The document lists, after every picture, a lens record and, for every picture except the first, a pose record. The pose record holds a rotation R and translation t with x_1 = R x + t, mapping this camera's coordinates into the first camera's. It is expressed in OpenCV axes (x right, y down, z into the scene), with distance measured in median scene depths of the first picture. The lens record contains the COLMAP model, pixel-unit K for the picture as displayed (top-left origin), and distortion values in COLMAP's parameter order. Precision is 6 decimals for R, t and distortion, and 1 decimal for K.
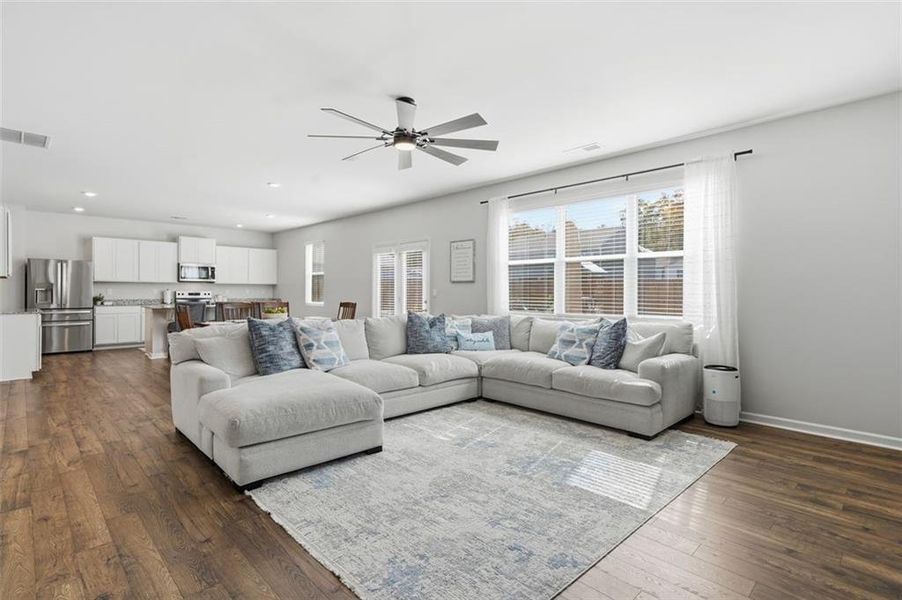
lens RADIAL K [[437.4, 0, 454.9], [0, 437.4, 294.7], [0, 0, 1]] dist [0.003860, 0.001424]
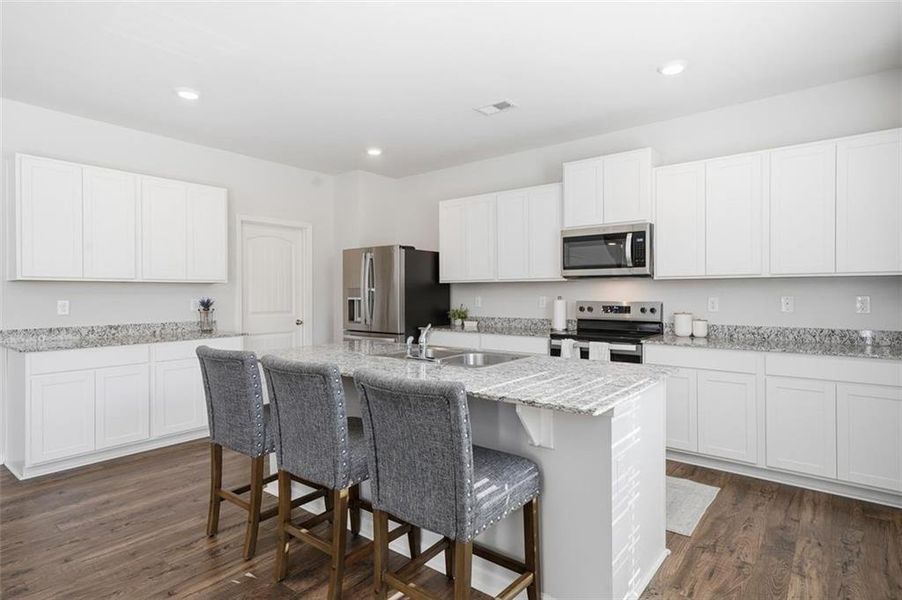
lens RADIAL K [[477.9, 0, 448.1], [0, 477.9, 297.0], [0, 0, 1]] dist [0.026035, 0.000373]
pose [[0.110340, 0.005145, -0.993881, -0.273525], [-0.002910, 0.999984, 0.004853, -0.018729], [0.993890, 0.002357, 0.110354, 1.106811]]
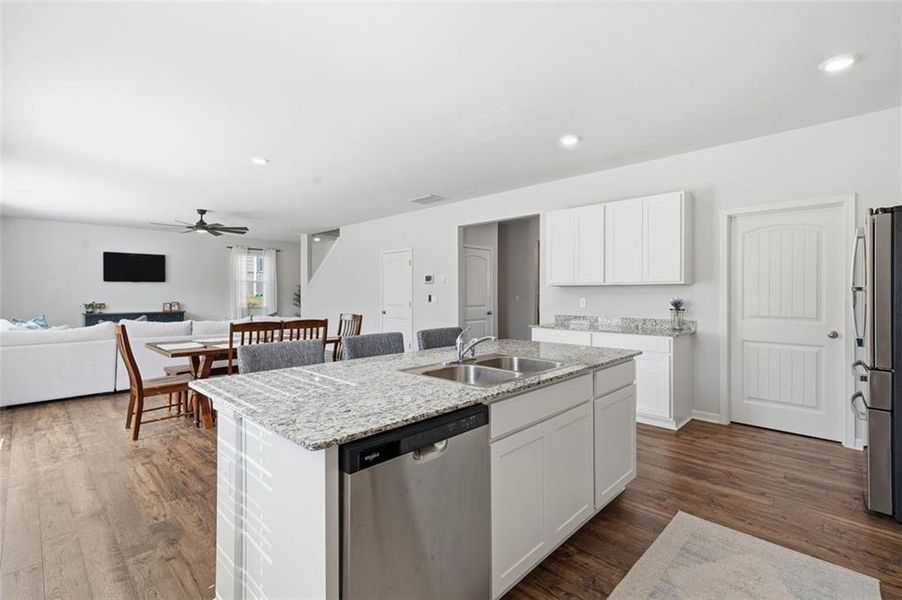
lens RADIAL K [[407.9, 0, 447.7], [0, 407.9, 296.6], [0, 0, 1]] dist [0.011278, -0.000253]
pose [[-0.999776, -0.003529, -0.020858, -0.599574], [-0.003797, 0.999910, 0.012841, -0.022015], [0.020811, 0.012918, -0.999700, 1.415675]]
